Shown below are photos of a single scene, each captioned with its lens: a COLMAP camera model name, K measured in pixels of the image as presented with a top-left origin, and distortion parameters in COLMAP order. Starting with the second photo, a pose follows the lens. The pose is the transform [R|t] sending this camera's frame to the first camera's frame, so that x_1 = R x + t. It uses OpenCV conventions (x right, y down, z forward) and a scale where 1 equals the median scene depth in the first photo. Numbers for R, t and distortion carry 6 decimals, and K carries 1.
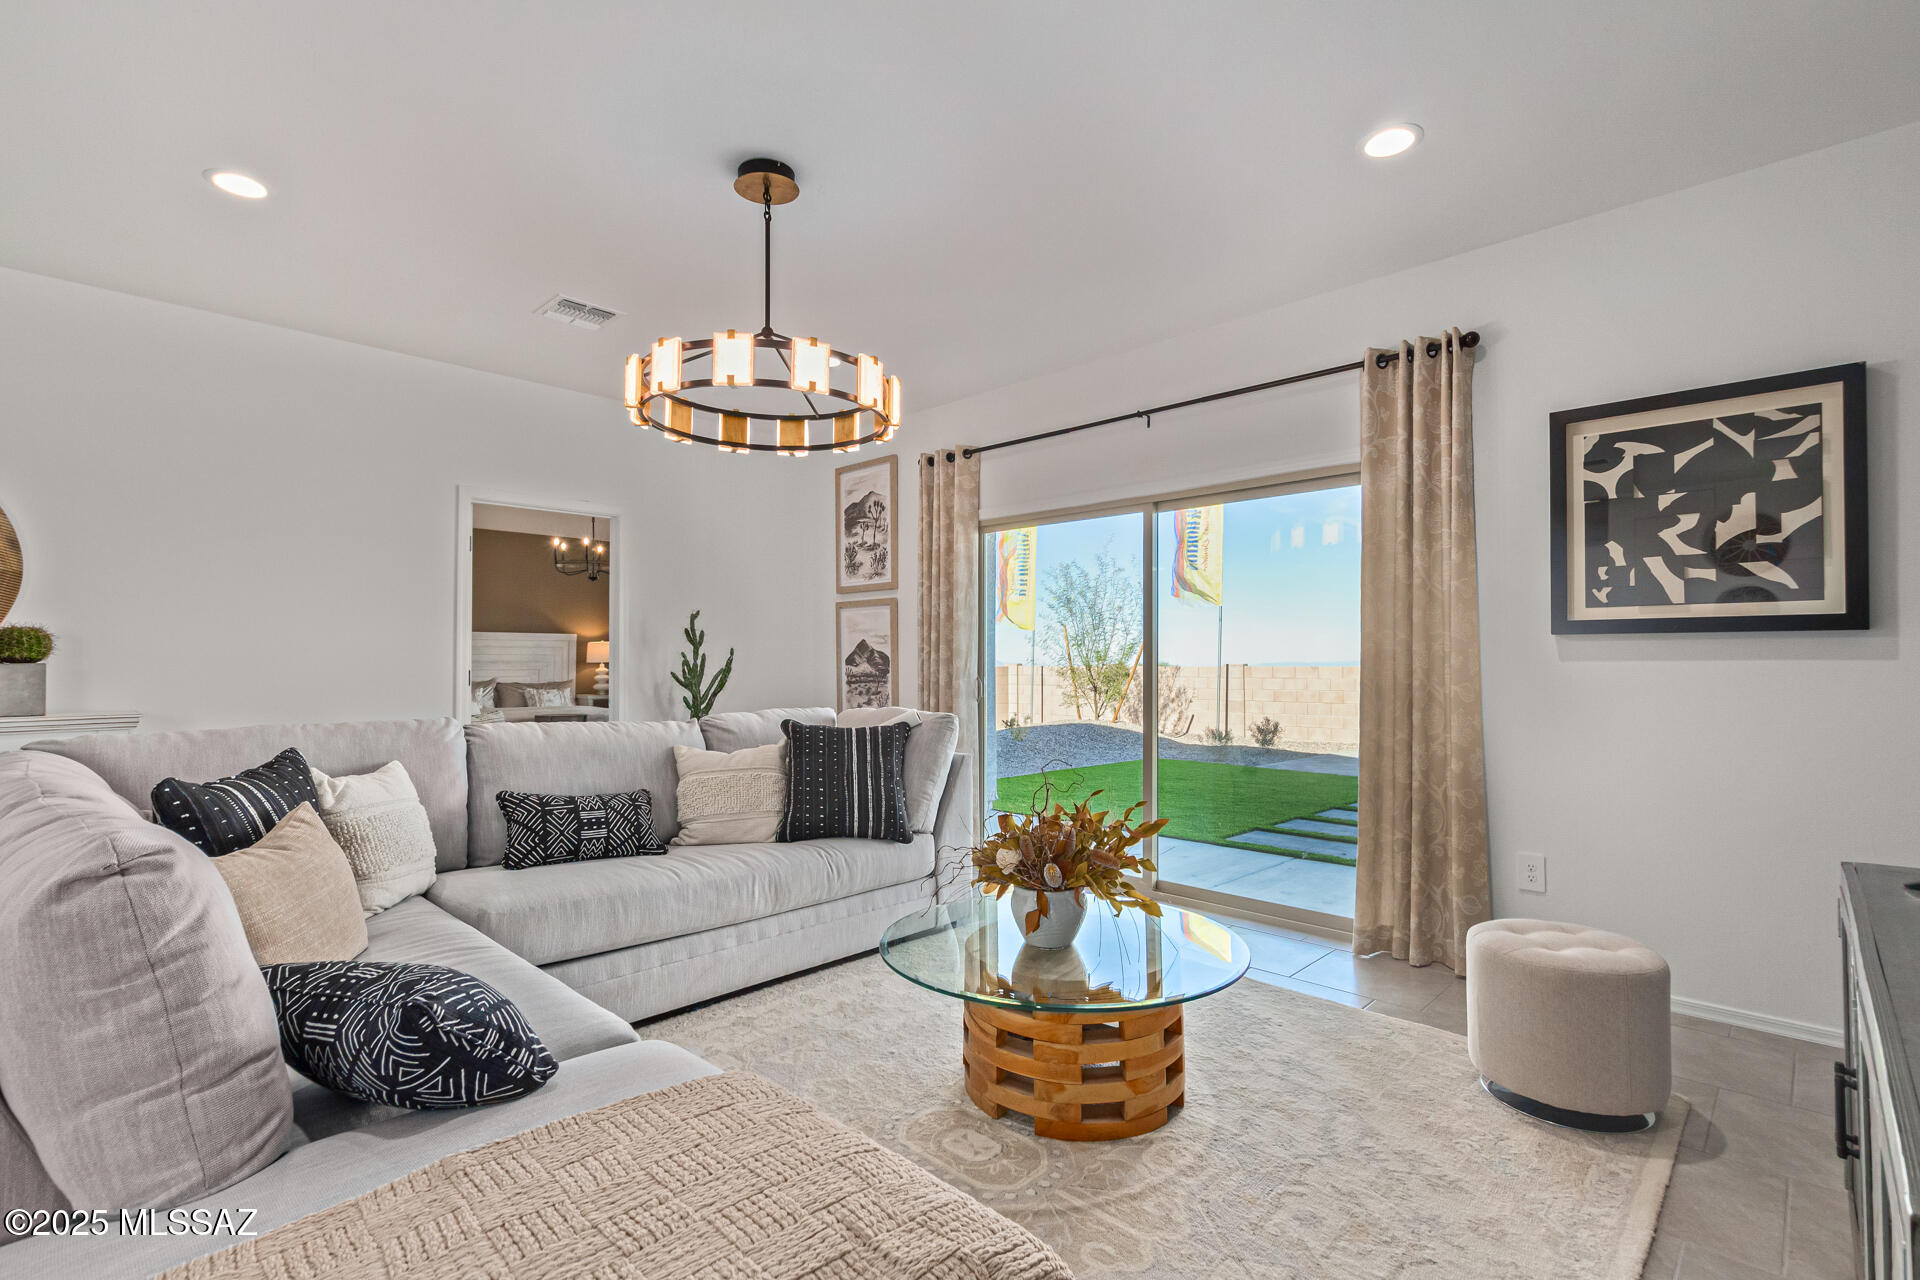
lens RADIAL K [[896.9, 0, 974.9], [0, 896.9, 651.2], [0, 0, 1]] dist [0.004261, 0.000501]
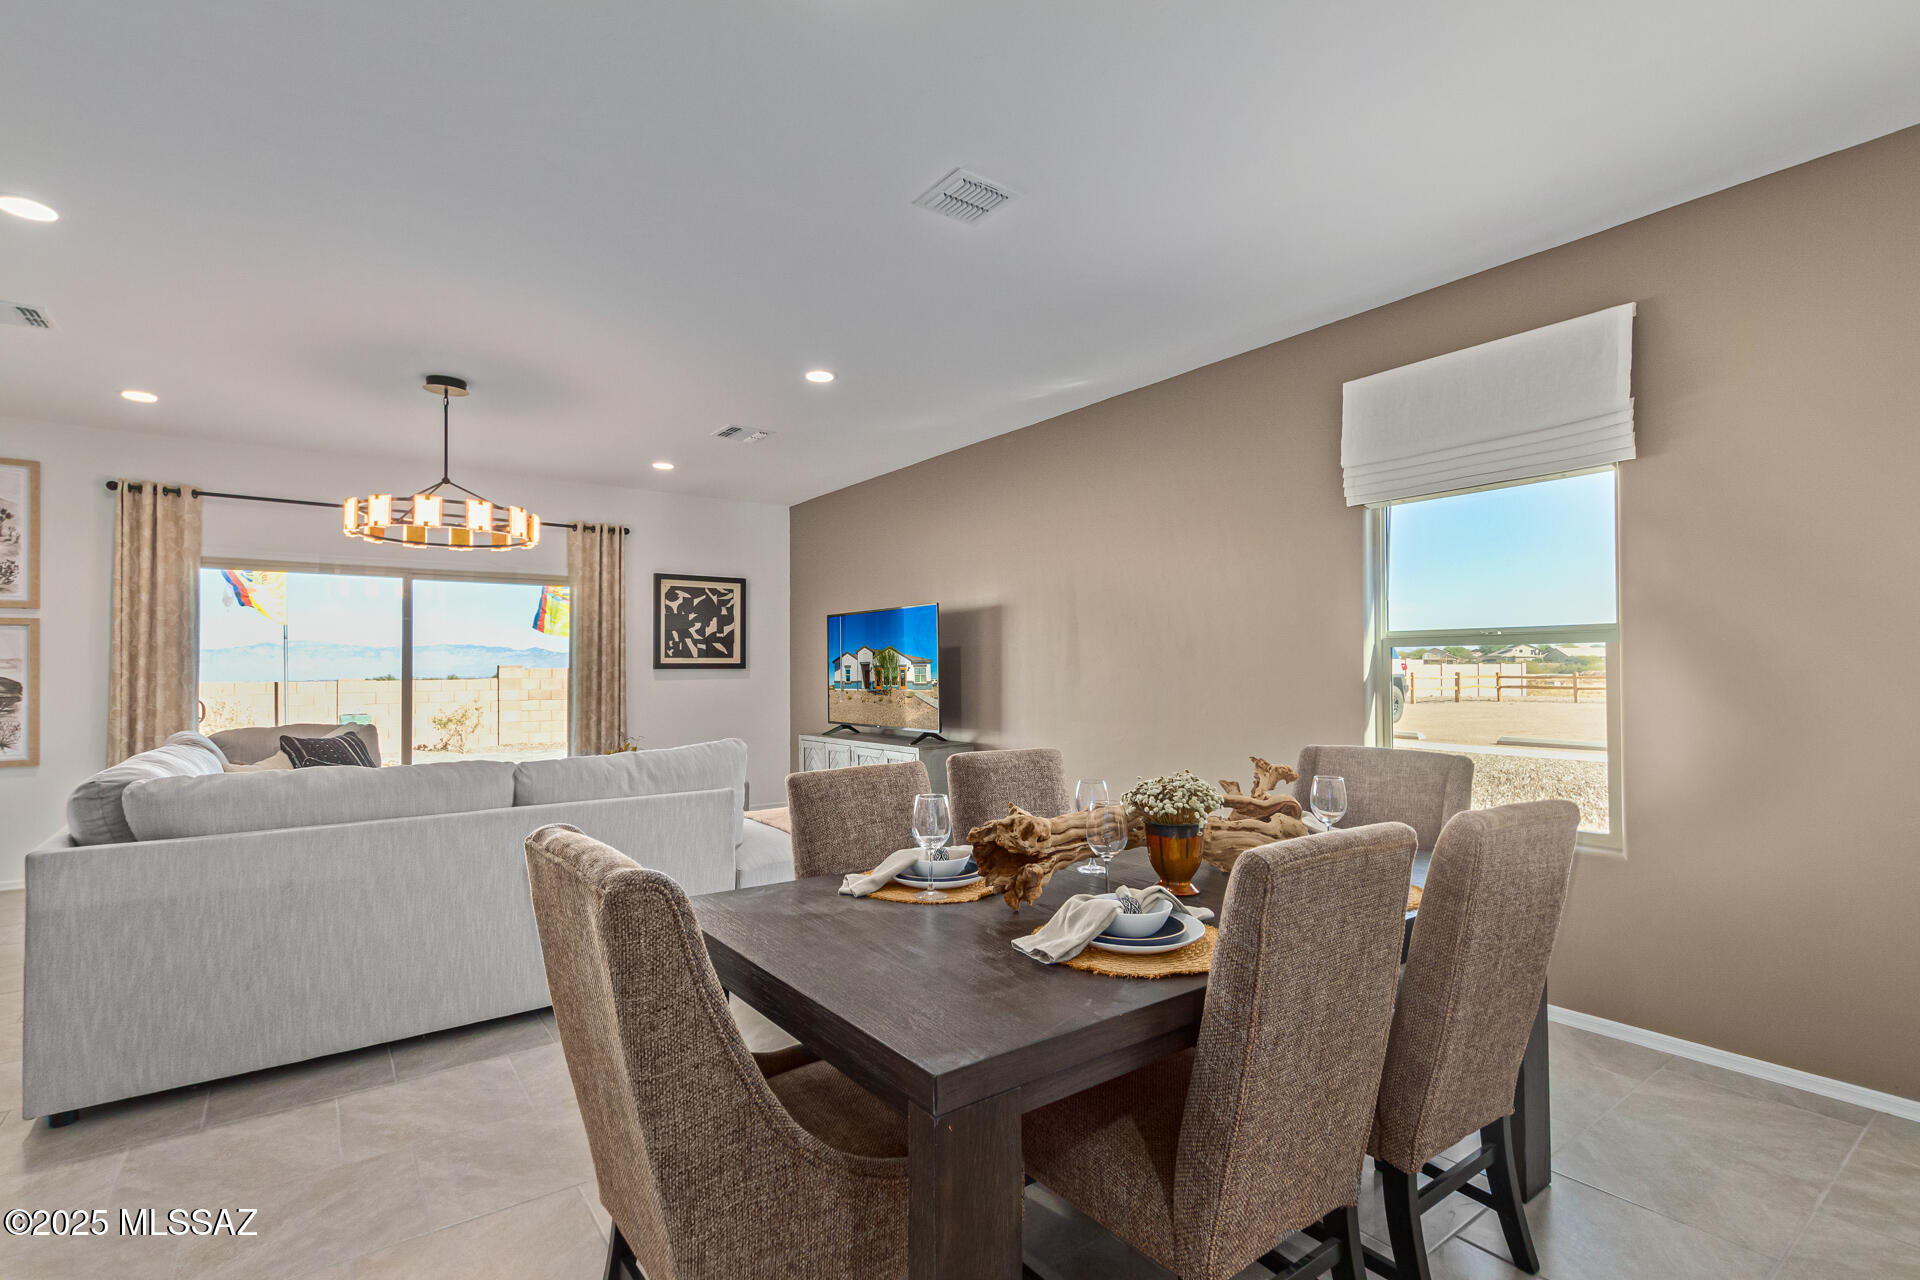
lens RADIAL K [[896.9, 0, 956.1], [0, 896.9, 645.4], [0, 0, 1]] dist [0.004261, 0.000501]
pose [[0.158646, 0.024211, 0.987039, -1.393059], [-0.007882, 0.999699, -0.023255, -0.029543], [-0.987304, -0.004090, 0.158789, -0.117281]]
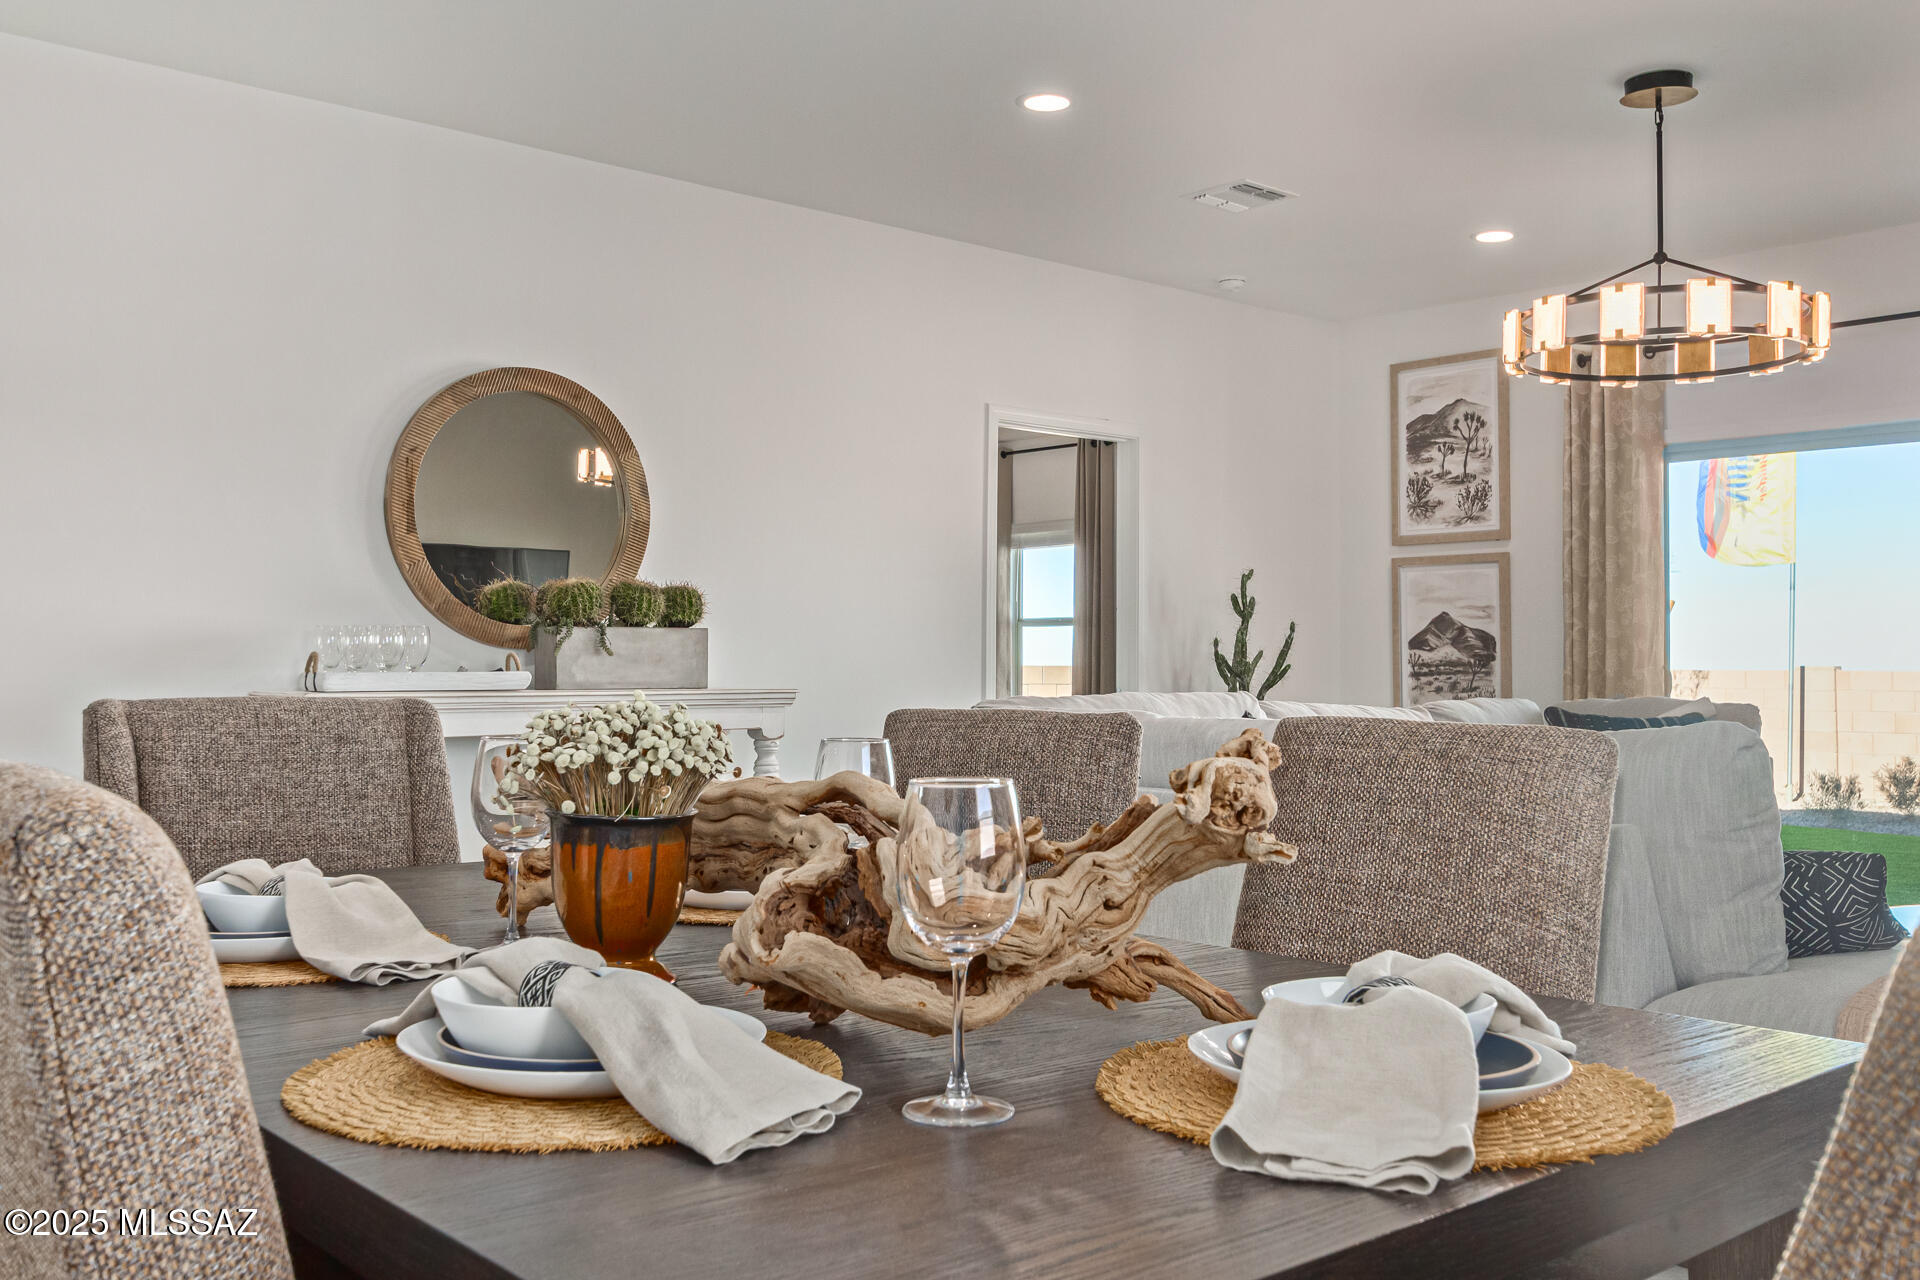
lens RADIAL K [[1772.2, 0, 959.7], [0, 1772.2, 623.8], [0, 0, 1]] dist [-0.002978, 0.000000]
pose [[0.995871, 0.005609, -0.090607, -0.638515], [-0.007013, 0.999860, -0.015190, 0.033143], [0.090509, 0.015763, 0.995771, -0.678183]]
